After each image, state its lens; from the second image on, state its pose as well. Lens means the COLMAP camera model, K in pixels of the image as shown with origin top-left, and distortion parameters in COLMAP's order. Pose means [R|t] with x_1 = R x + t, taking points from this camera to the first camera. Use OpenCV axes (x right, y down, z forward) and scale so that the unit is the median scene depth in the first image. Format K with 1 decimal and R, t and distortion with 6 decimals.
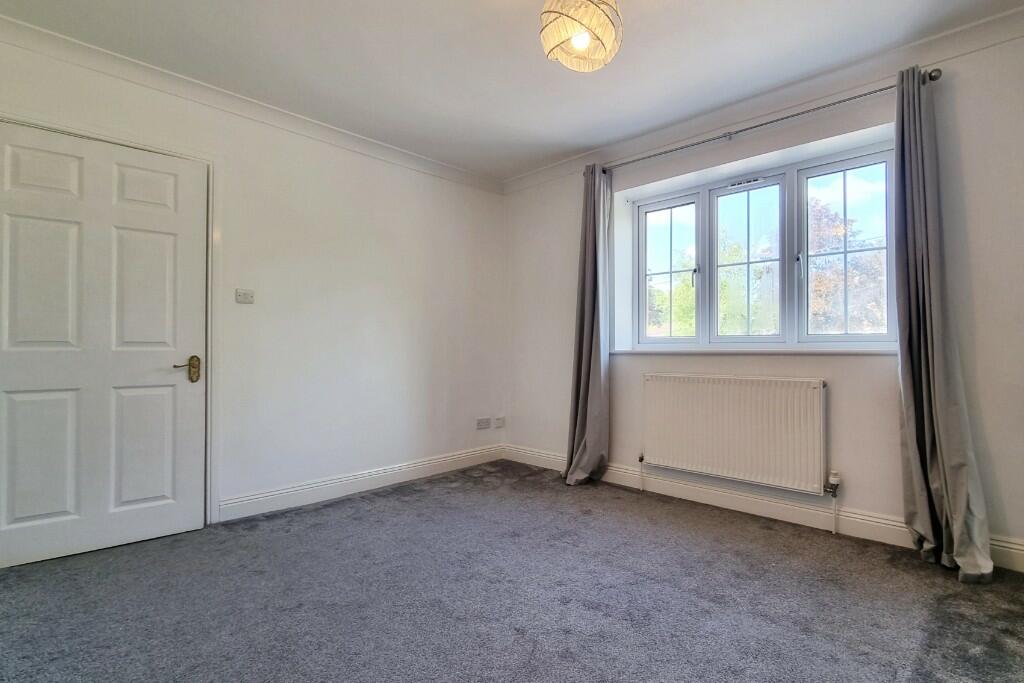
lens RADIAL K [[503.5, 0, 561.8], [0, 503.5, 344.0], [0, 0, 1]] dist [0.000096, -0.000050]
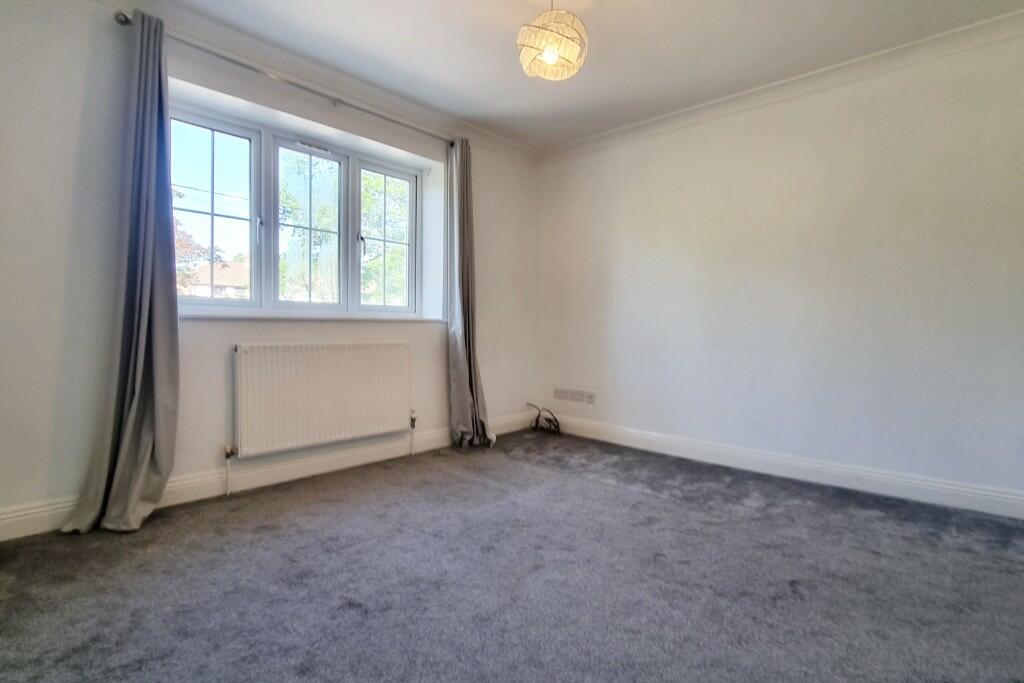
lens RADIAL K [[503.5, 0, 561.8], [0, 503.5, 344.0], [0, 0, 1]] dist [0.000096, -0.000050]
pose [[-0.055627, -0.044989, 0.997438, -0.660728], [-0.035832, 0.998431, 0.043036, 0.006052], [-0.997808, -0.033346, -0.057151, 0.555033]]
